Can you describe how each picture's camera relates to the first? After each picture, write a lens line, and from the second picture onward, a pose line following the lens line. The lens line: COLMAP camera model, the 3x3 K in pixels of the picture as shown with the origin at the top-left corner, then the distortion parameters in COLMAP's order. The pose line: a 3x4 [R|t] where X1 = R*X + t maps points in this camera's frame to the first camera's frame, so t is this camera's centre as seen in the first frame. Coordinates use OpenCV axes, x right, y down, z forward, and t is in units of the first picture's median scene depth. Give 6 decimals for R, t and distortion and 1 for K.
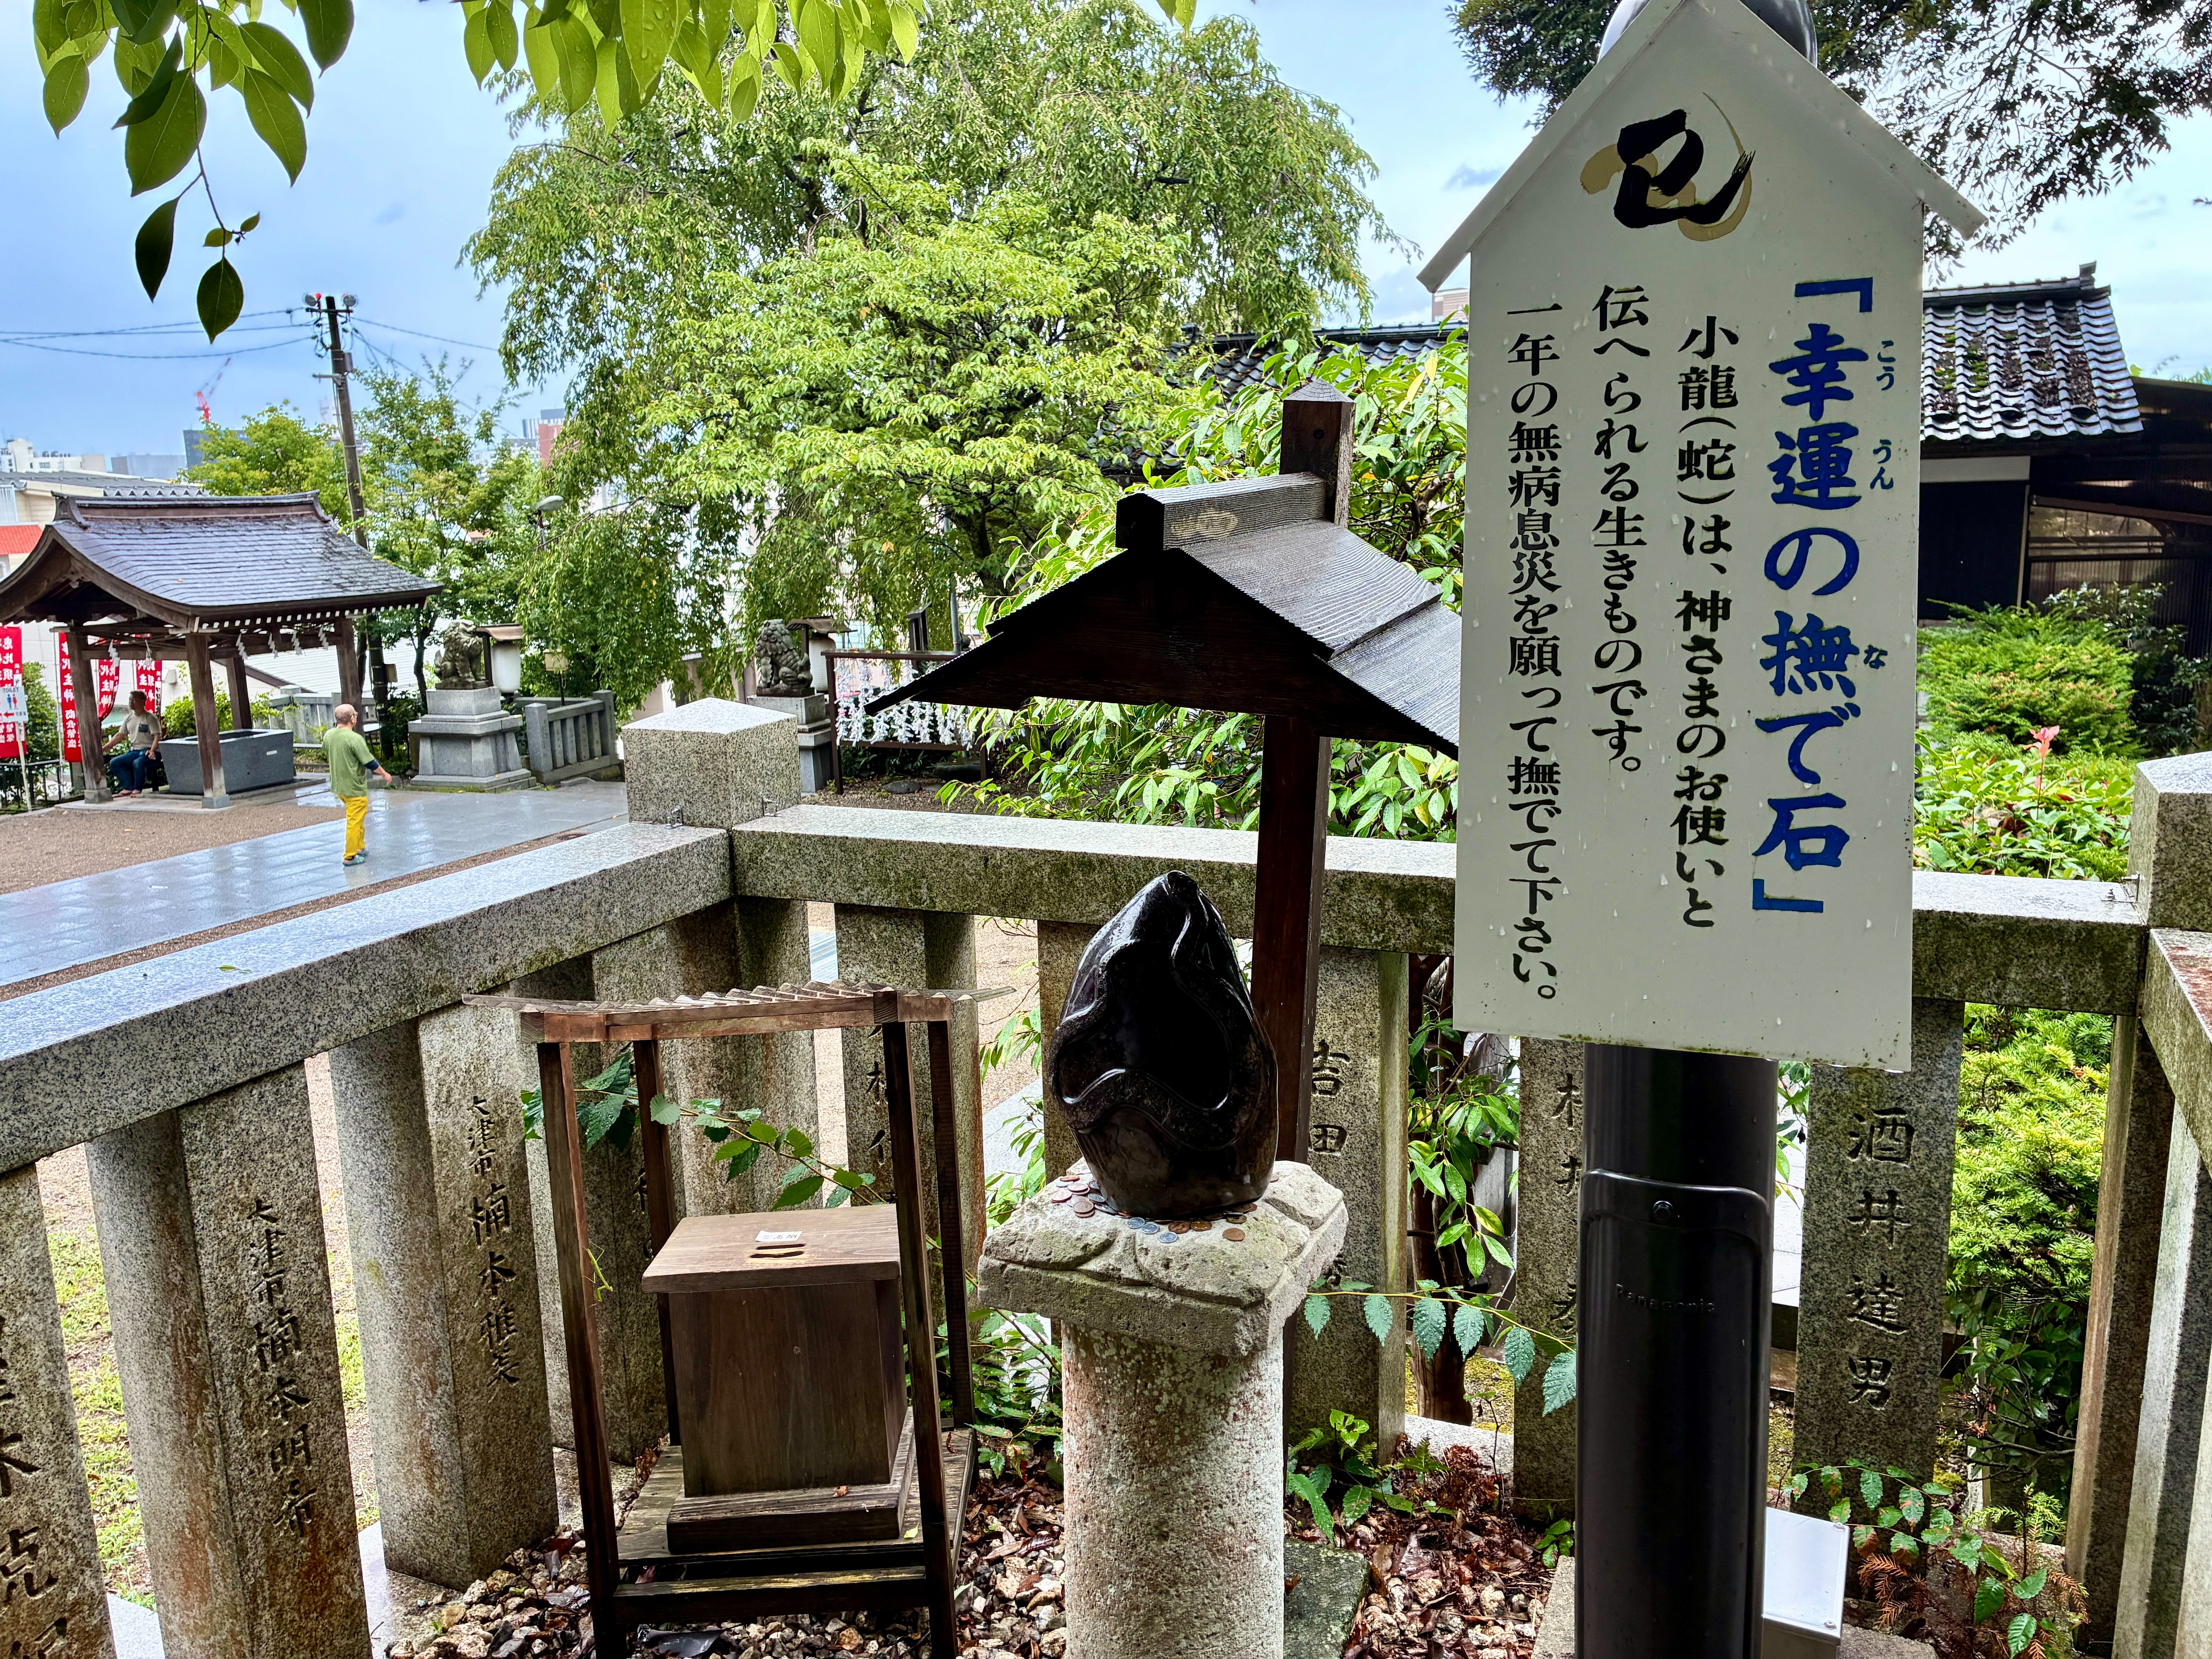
lens RADIAL K [[1664.2, 0, 1106.0], [0, 1664.2, 829.5], [0, 0, 1]] dist [0.028809, -0.004603]
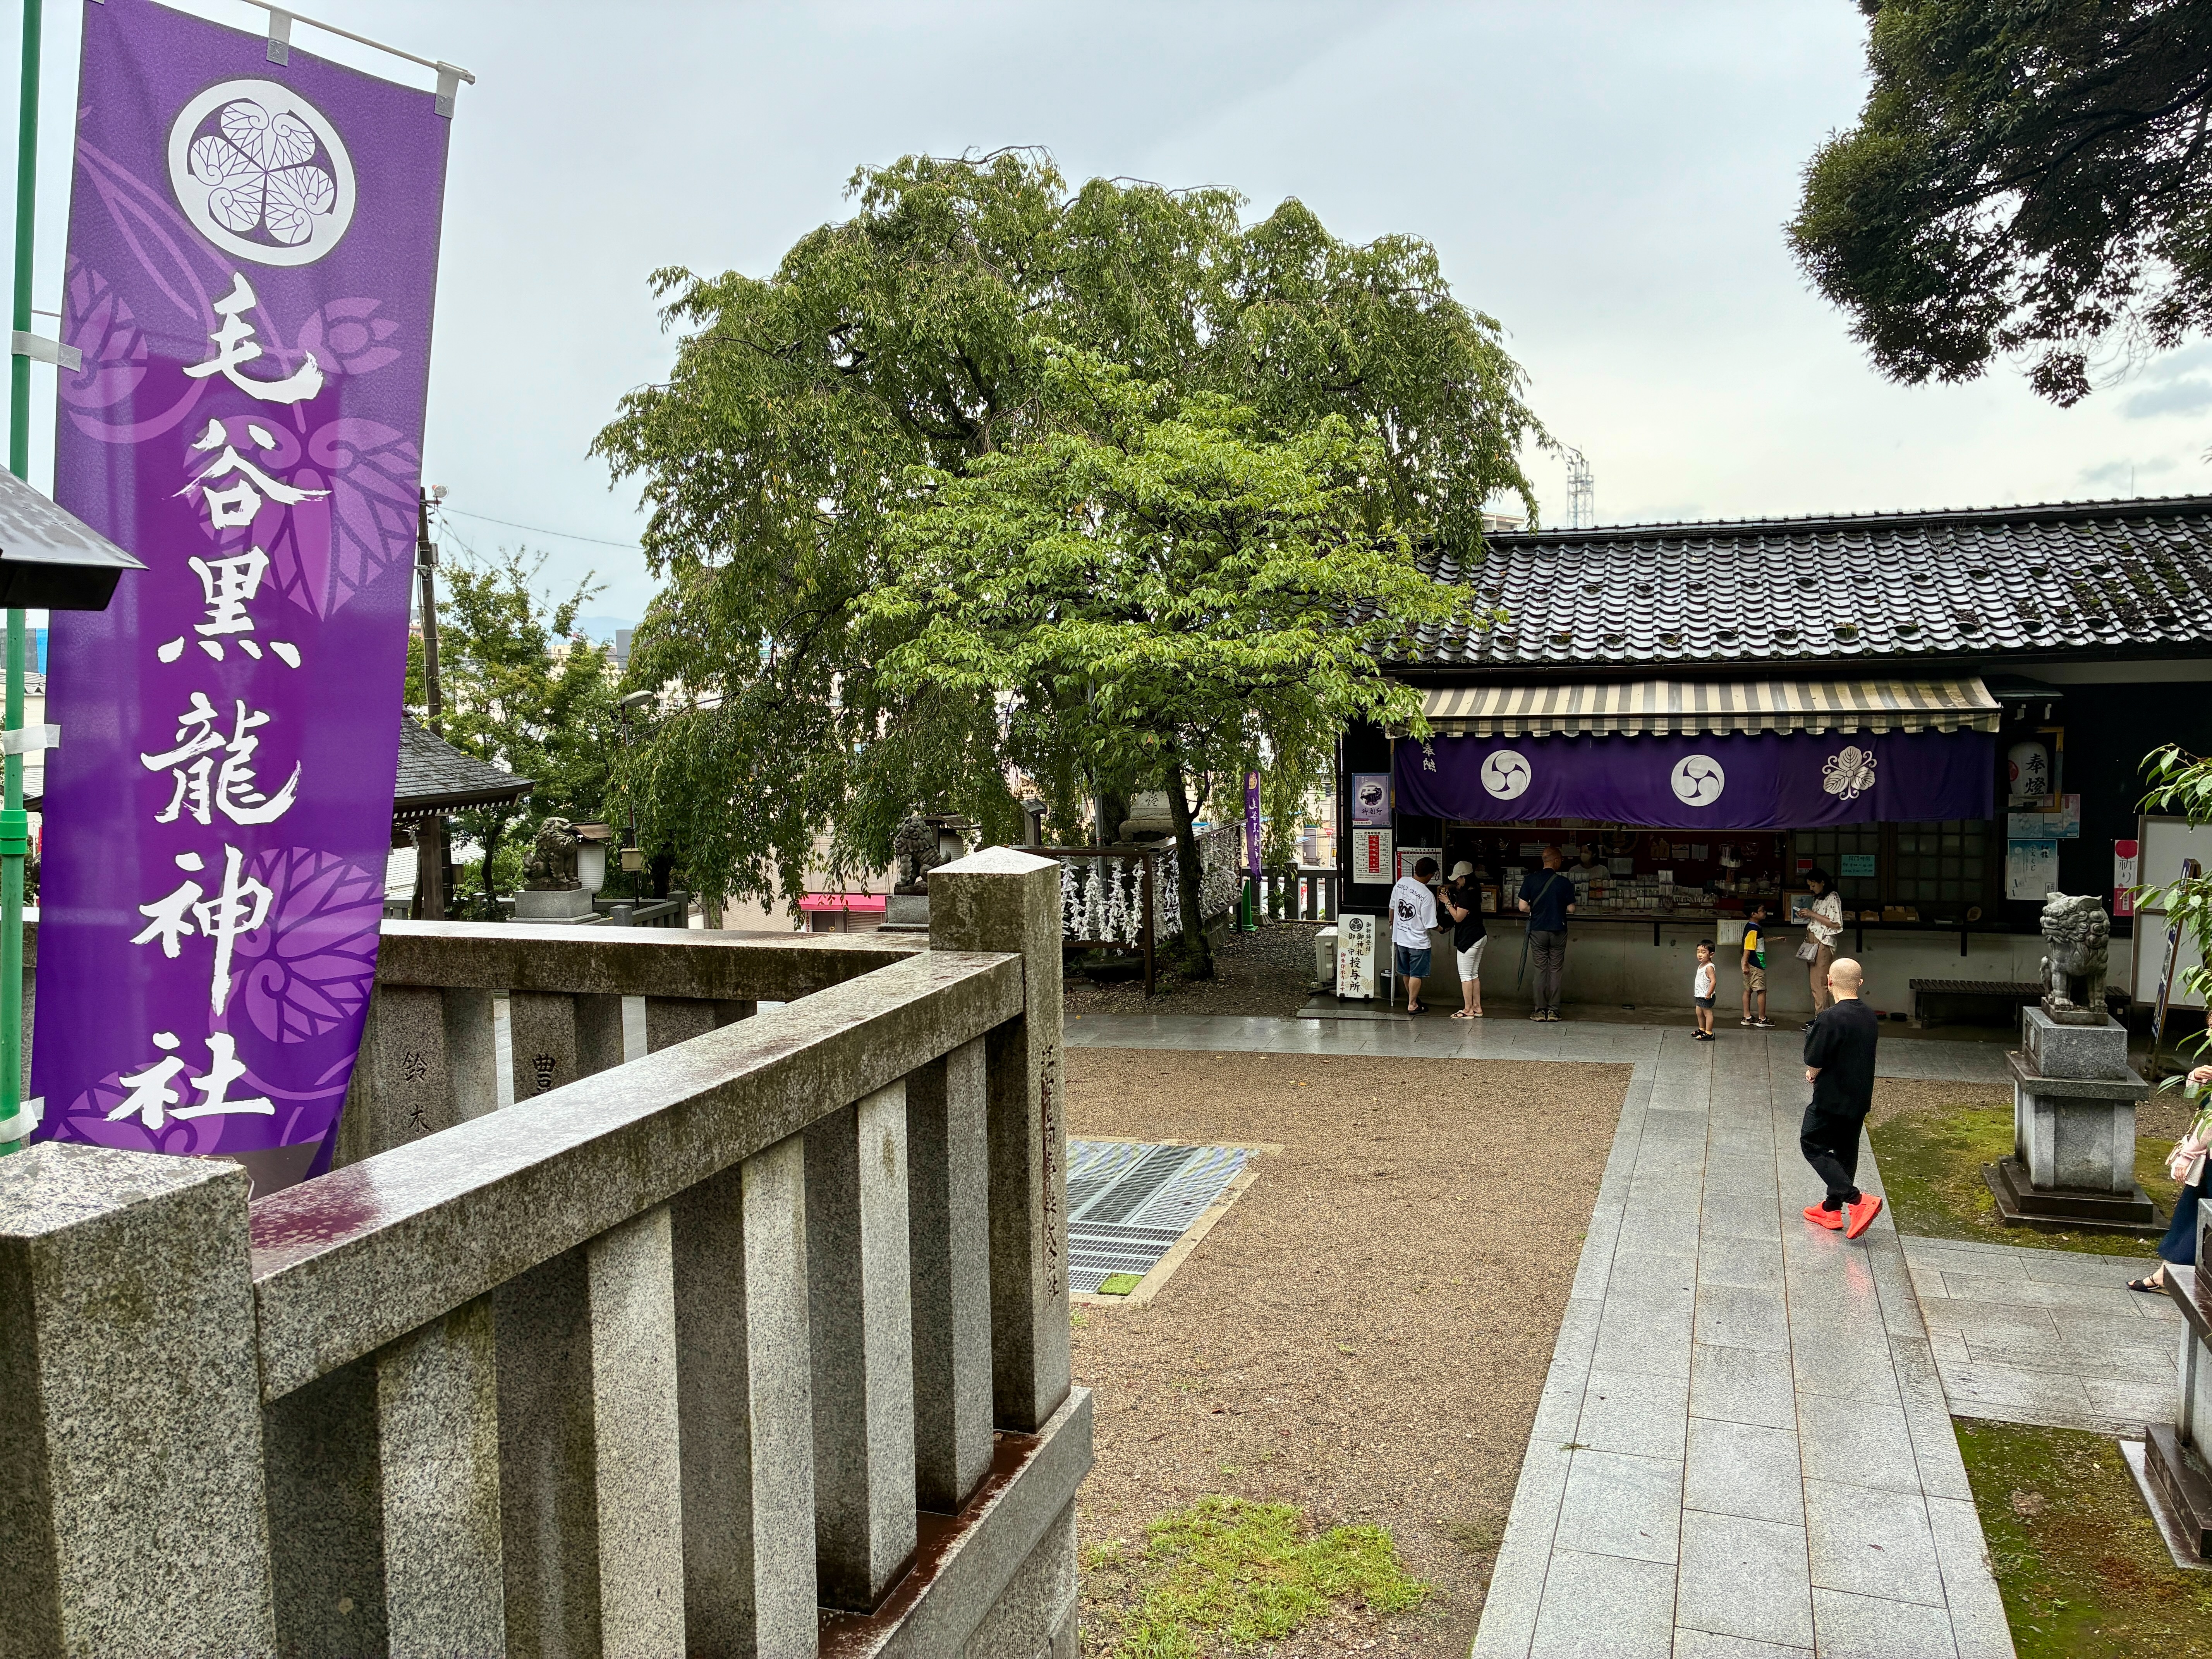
lens RADIAL K [[1664.2, 0, 1106.0], [0, 1664.2, 829.5], [0, 0, 1]] dist [0.028809, -0.004603]
pose [[0.995195, -0.002480, 0.097882, -0.165886], [0.014379, 0.992543, -0.121046, 0.000606], [-0.096852, 0.121872, 0.987809, 0.033977]]
